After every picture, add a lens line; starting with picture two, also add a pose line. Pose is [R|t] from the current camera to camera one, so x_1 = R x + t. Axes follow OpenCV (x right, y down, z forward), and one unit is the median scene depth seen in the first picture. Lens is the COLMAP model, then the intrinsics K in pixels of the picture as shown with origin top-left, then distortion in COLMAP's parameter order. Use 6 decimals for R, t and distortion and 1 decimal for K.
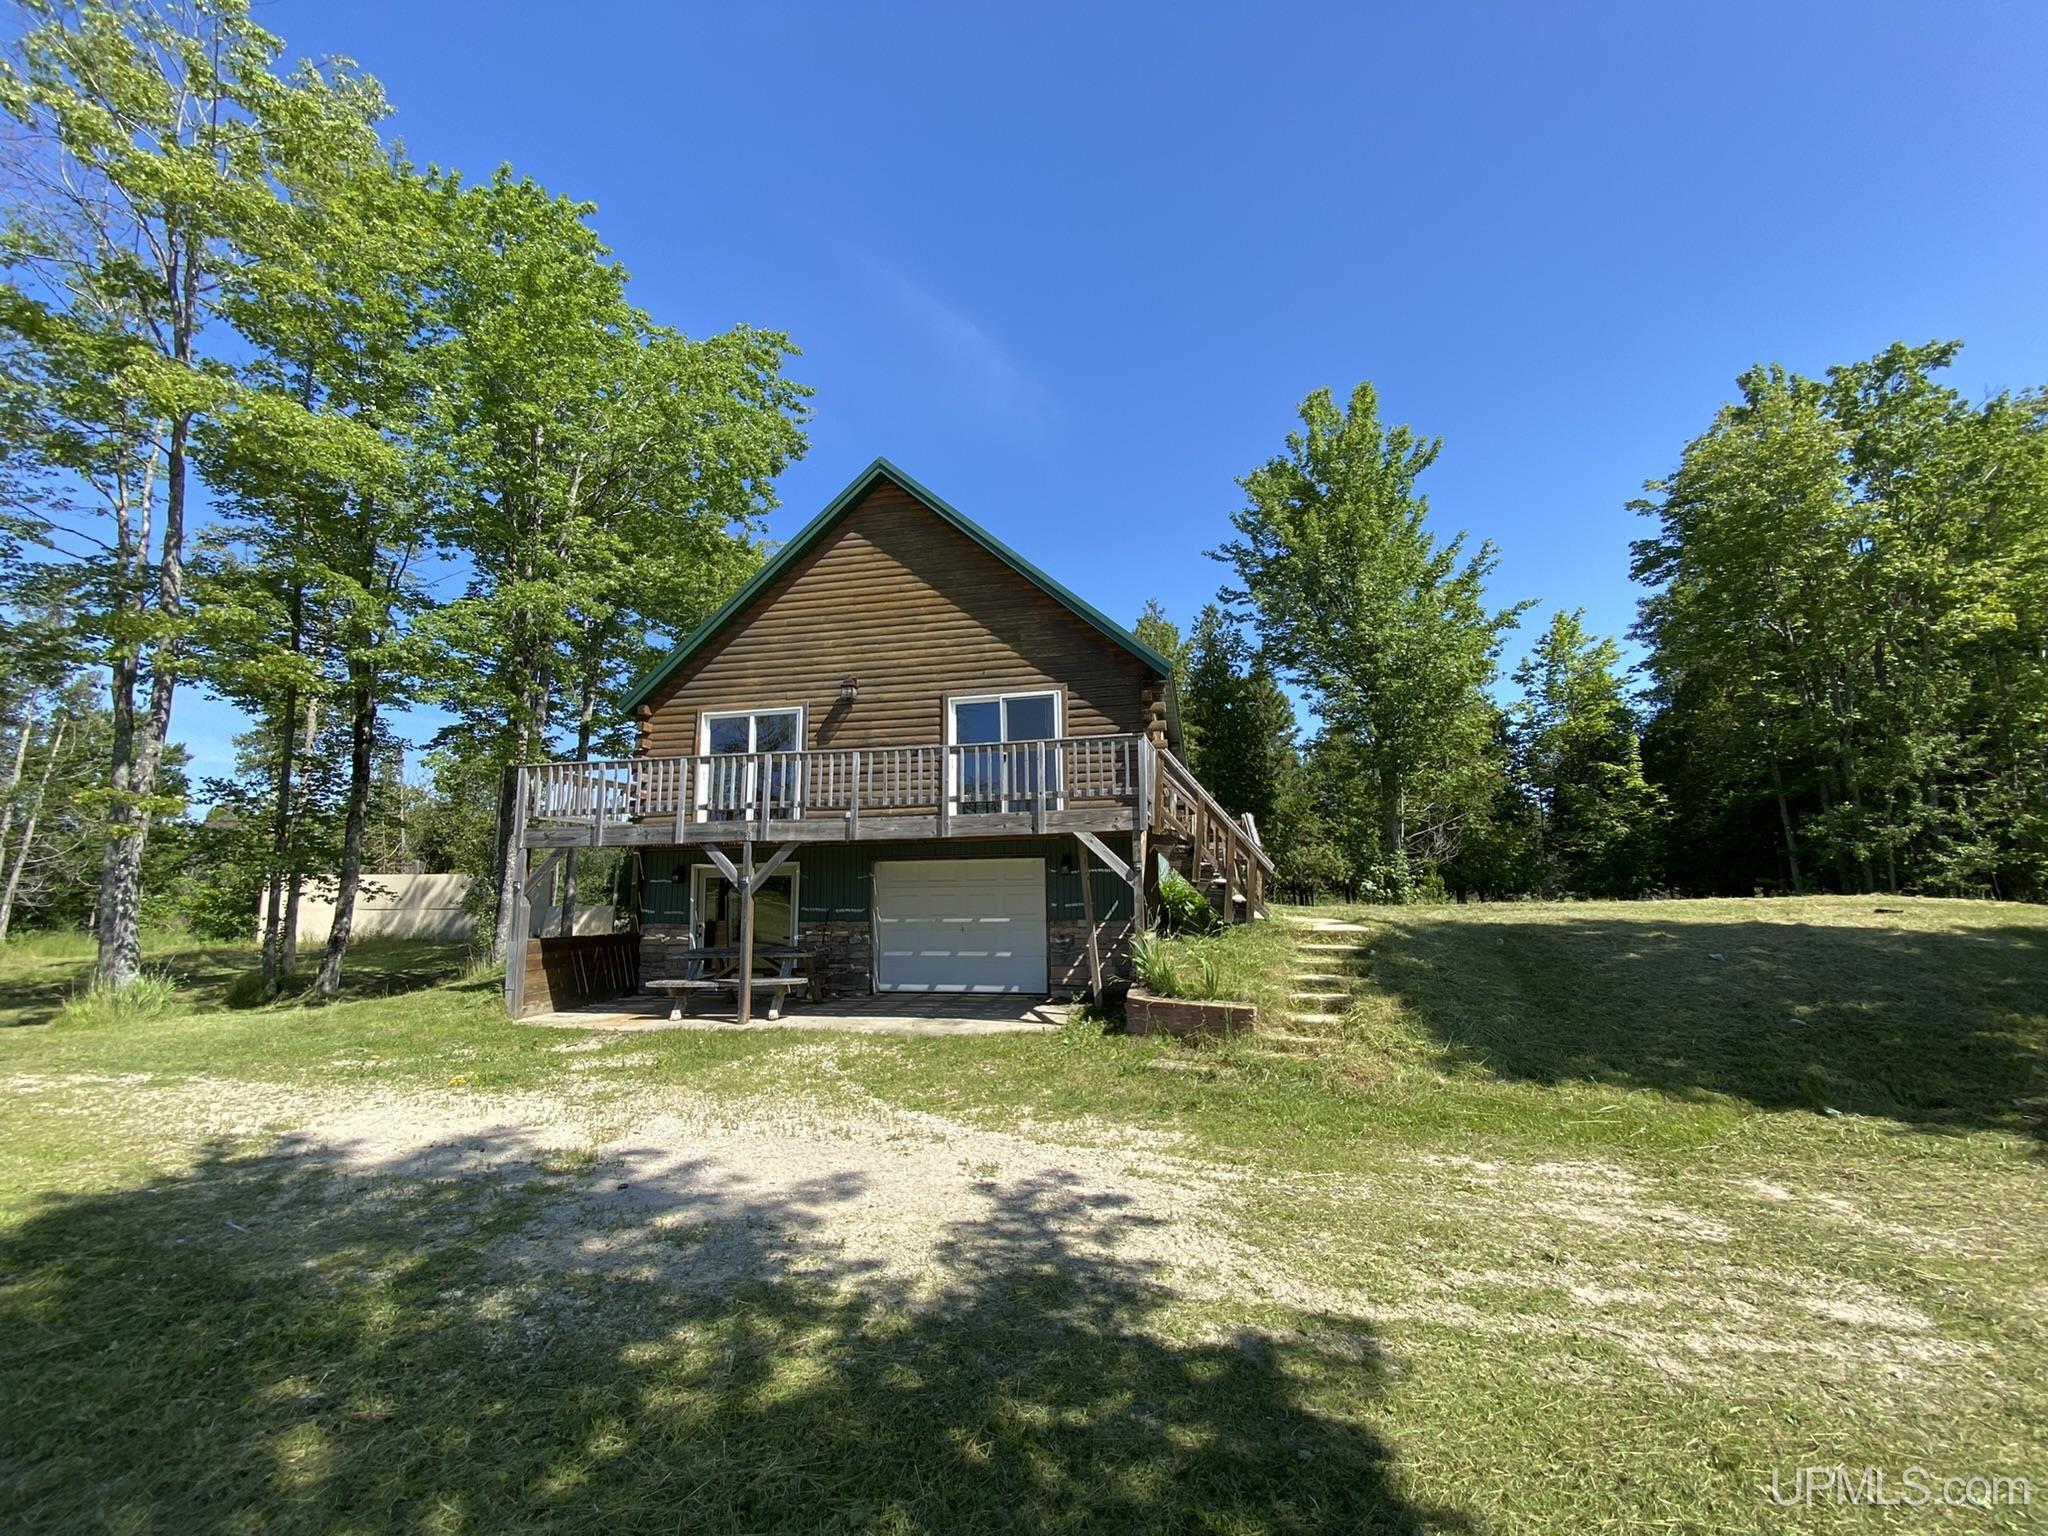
lens RADIAL K [[821.2, 0, 1033.3], [0, 821.2, 775.8], [0, 0, 1]] dist [0.011262, -0.016027]
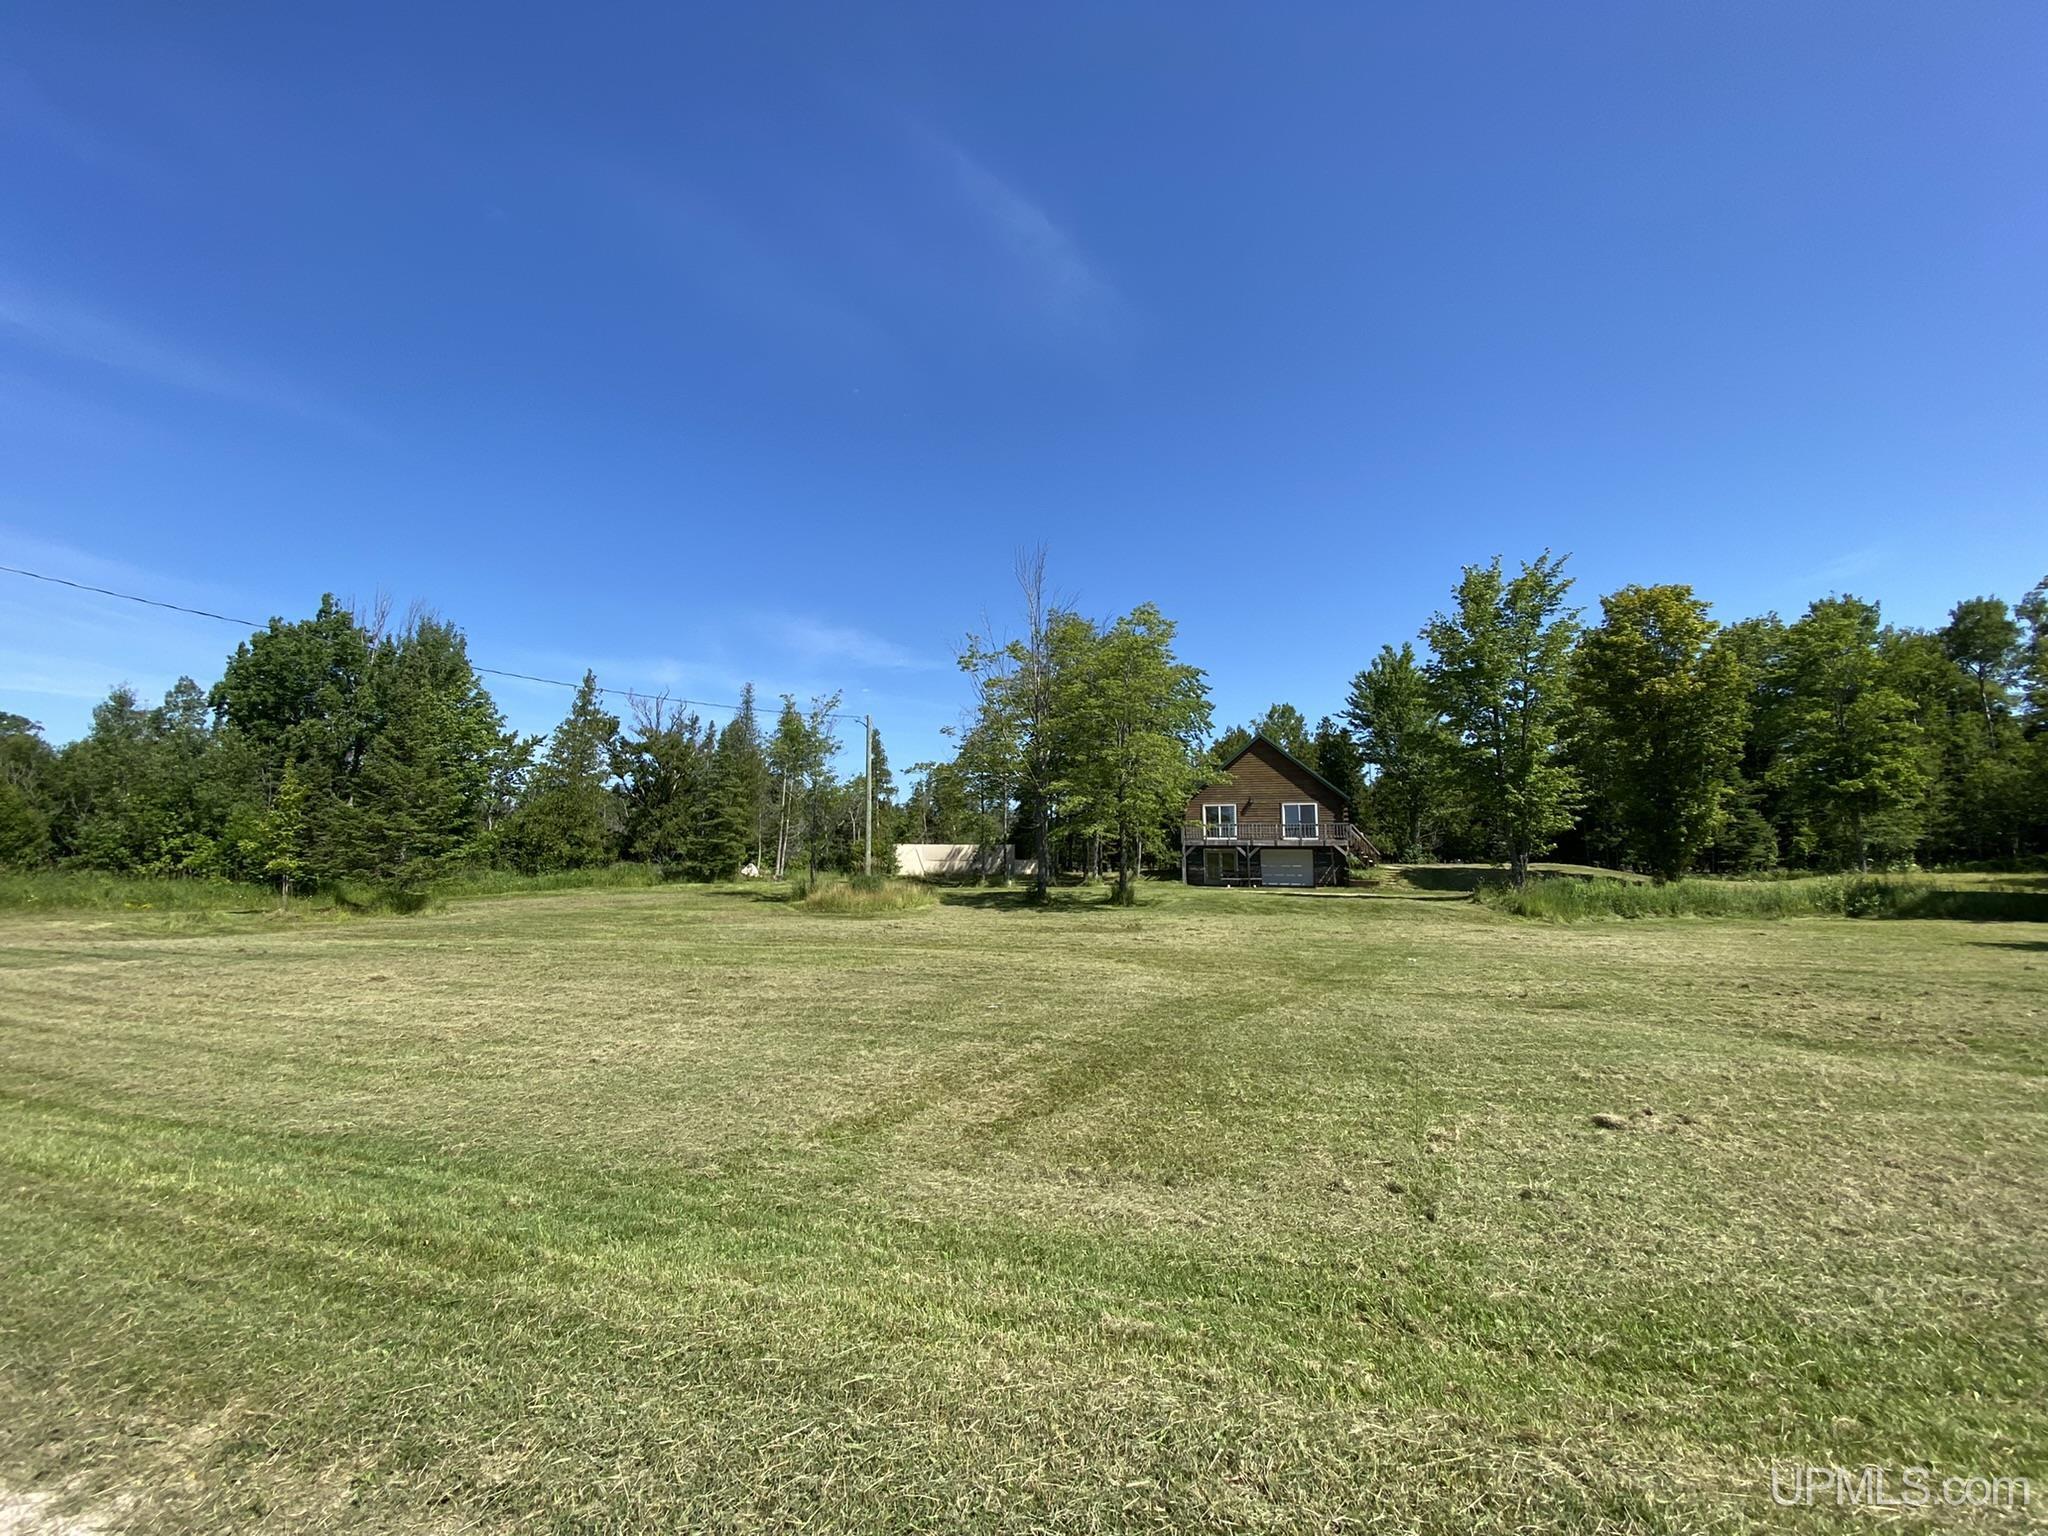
lens RADIAL K [[821.2, 0, 1015.1], [0, 821.2, 764.8], [0, 0, 1]] dist [0.011262, -0.016027]
pose [[0.998407, 0.008032, -0.055849, -0.624175], [-0.006031, 0.999337, 0.035902, -0.226181], [0.056101, -0.035508, 0.997794, -1.532221]]
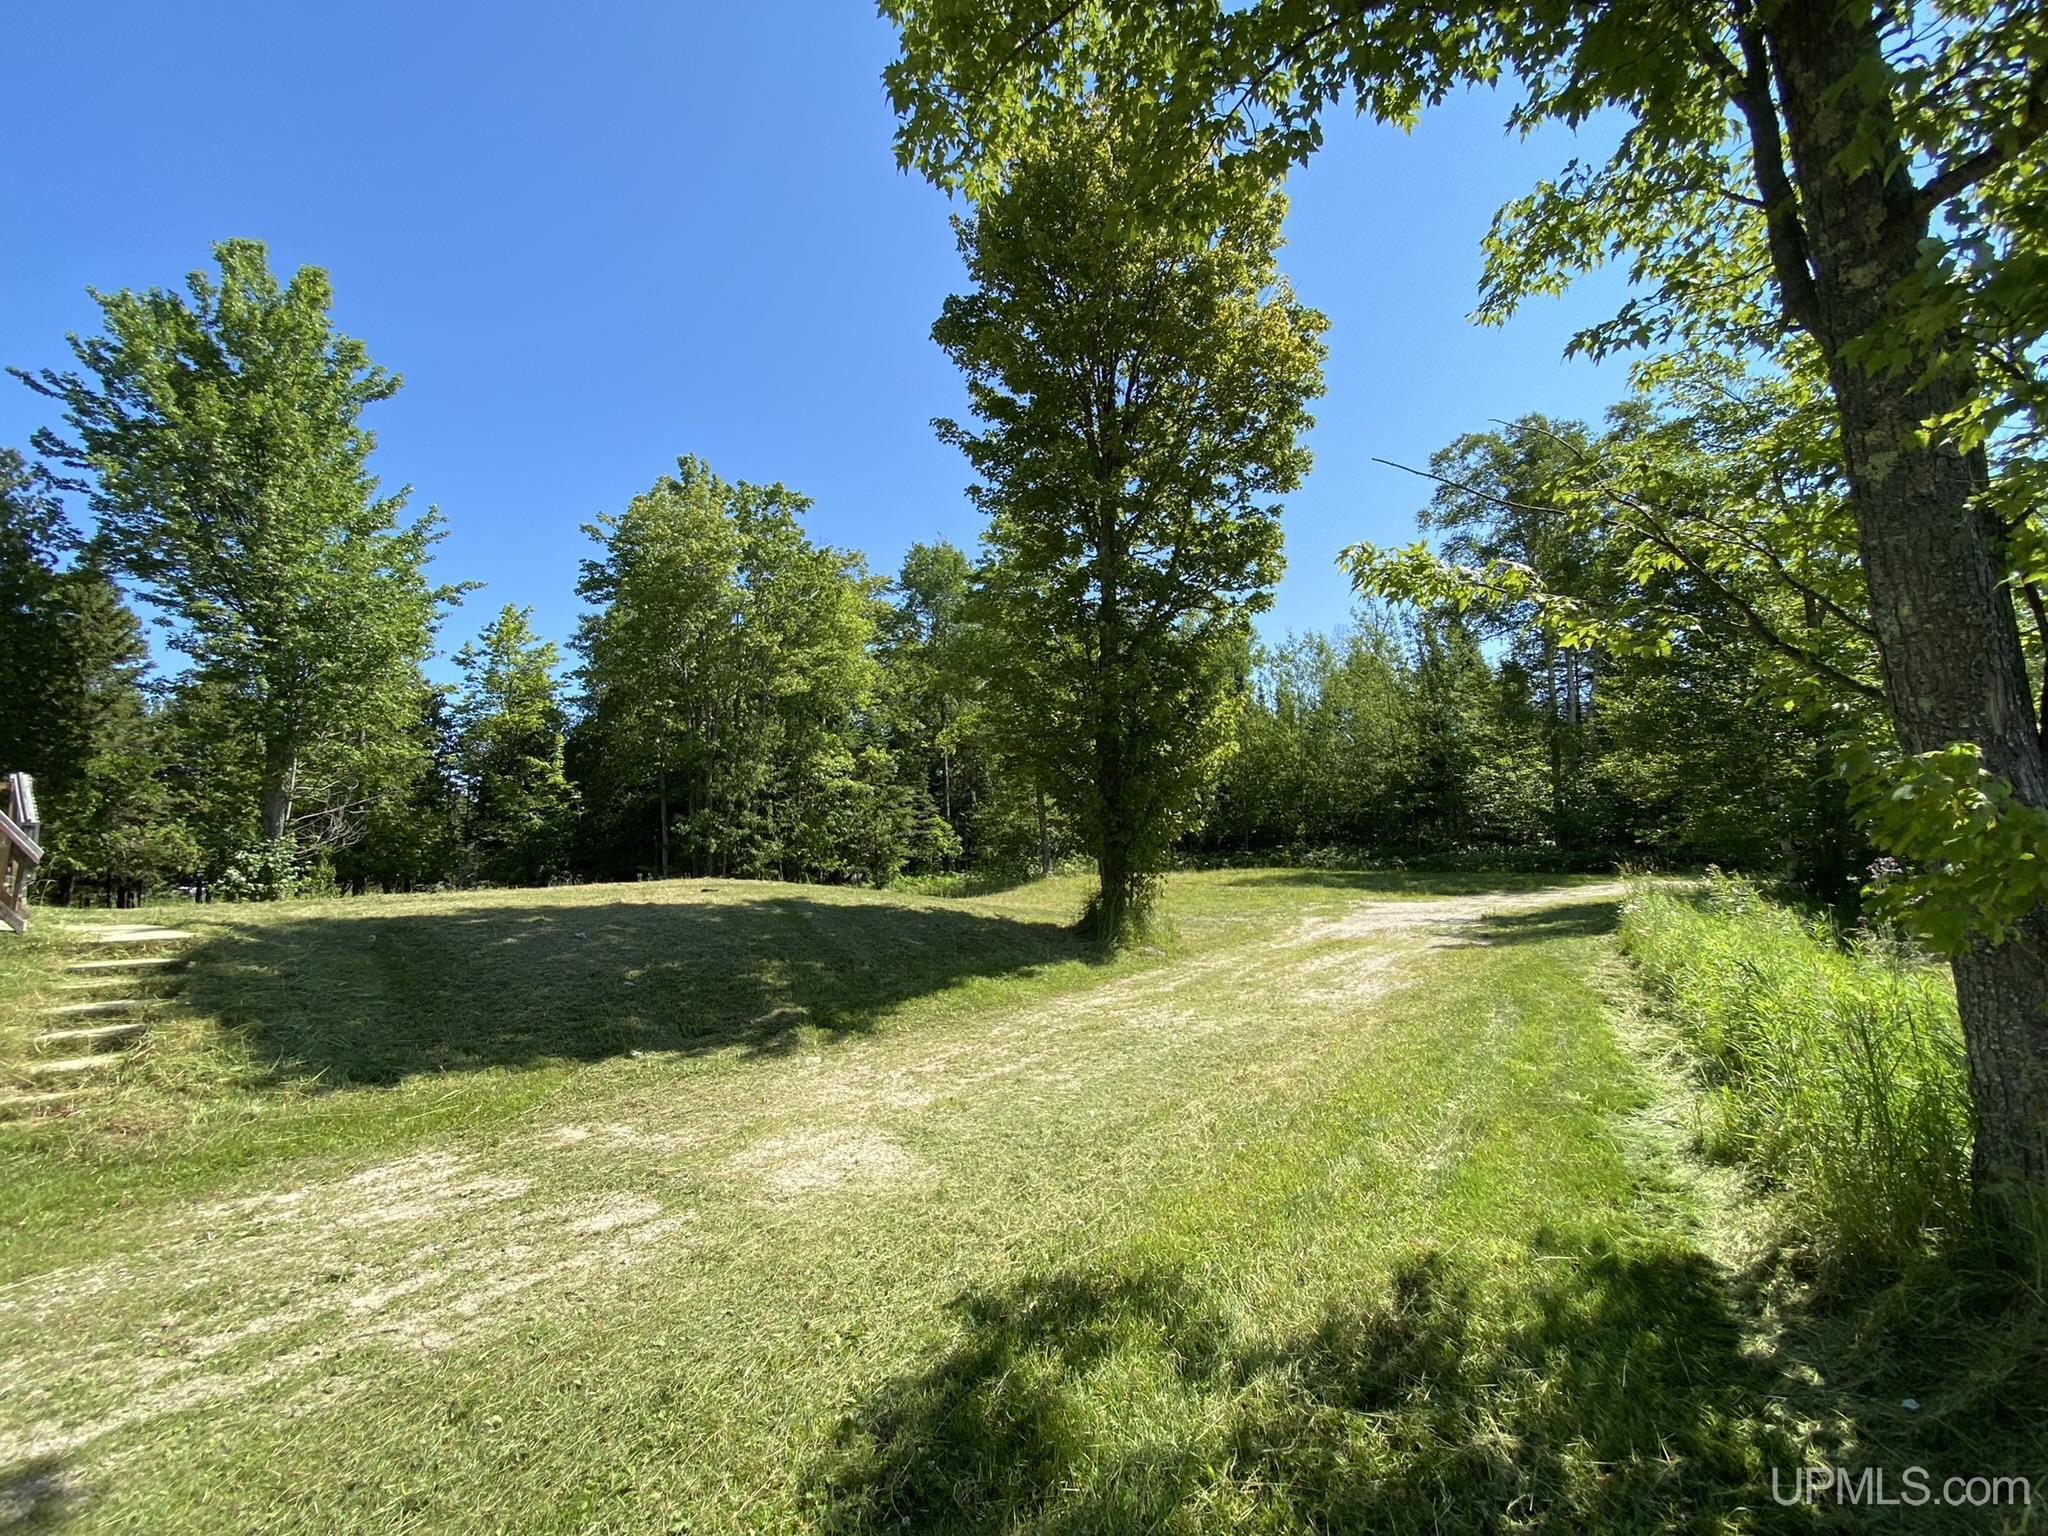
lens RADIAL K [[821.2, 0, 1006.4], [0, 821.2, 774.6], [0, 0, 1]] dist [0.011262, -0.016027]
pose [[0.425920, 0.093660, 0.899900, 0.011224], [-0.104517, 0.993062, -0.053888, -0.001149], [-0.898704, -0.071102, 0.432754, -0.006676]]
